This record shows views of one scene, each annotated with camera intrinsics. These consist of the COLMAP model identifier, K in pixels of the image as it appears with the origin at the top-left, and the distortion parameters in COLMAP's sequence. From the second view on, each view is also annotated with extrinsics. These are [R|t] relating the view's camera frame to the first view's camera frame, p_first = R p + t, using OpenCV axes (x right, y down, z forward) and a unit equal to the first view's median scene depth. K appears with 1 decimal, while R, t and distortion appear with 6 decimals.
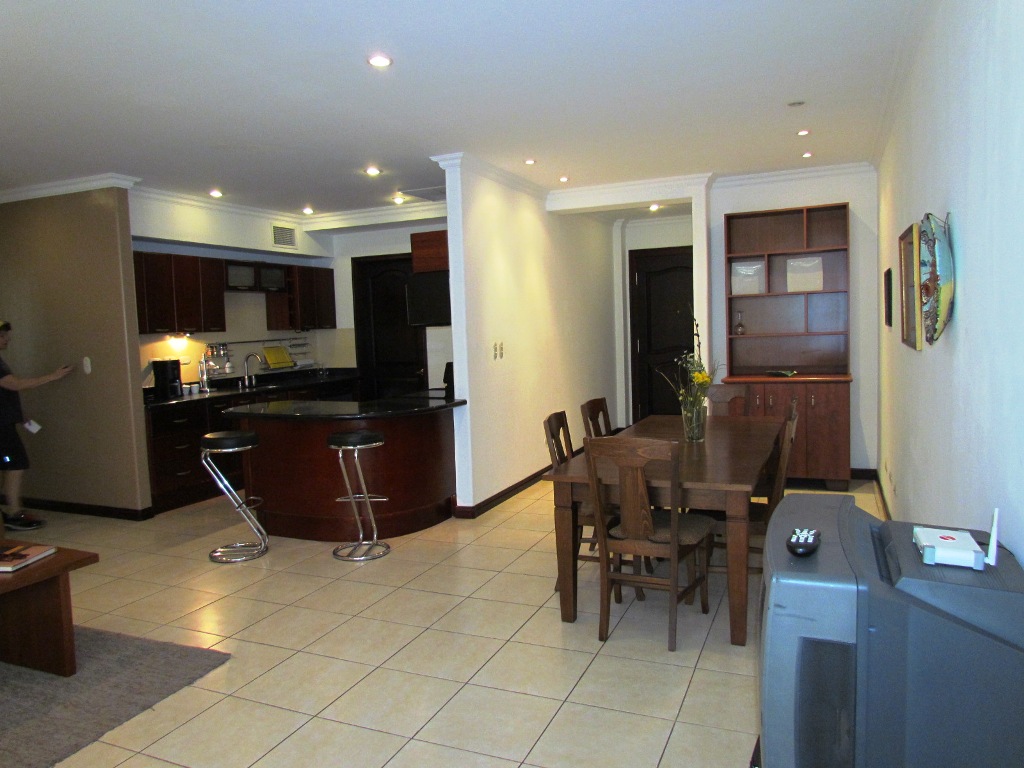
lens RADIAL K [[722.6, 0, 514.1], [0, 722.6, 385.2], [0, 0, 1]] dist [-0.033984, 0.006435]
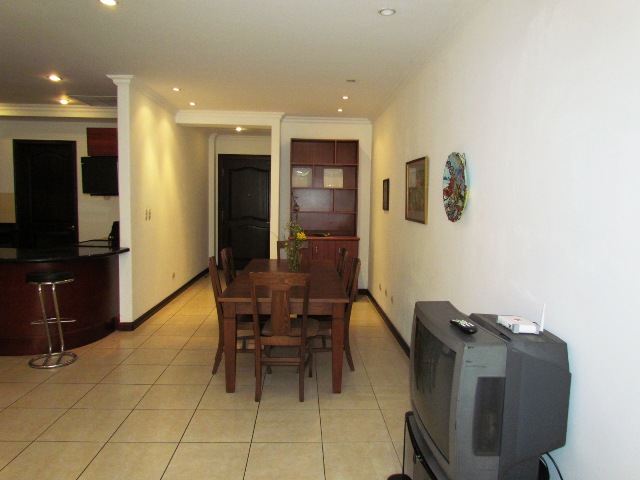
lens RADIAL K [[451.6, 0, 321.3], [0, 451.6, 240.7], [0, 0, 1]] dist [-0.033984, 0.006435]
pose [[0.897000, 0.016120, 0.441735, -0.118008], [-0.016546, 0.999859, -0.002890, 0.001928], [-0.441720, -0.004717, 0.897141, 0.033266]]
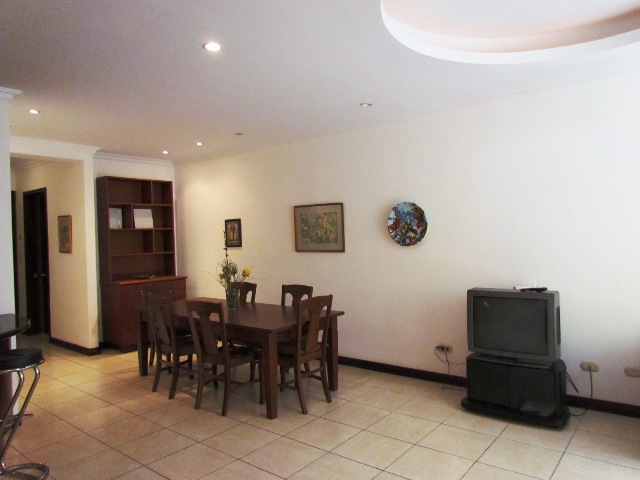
lens RADIAL K [[451.6, 0, 321.3], [0, 451.6, 240.7], [0, 0, 1]] dist [-0.033984, 0.006435]
pose [[0.259387, 0.025466, 0.965438, -0.584085], [0.098566, 0.993734, -0.052694, -0.006560], [-0.960731, 0.108828, 0.255252, 0.382572]]
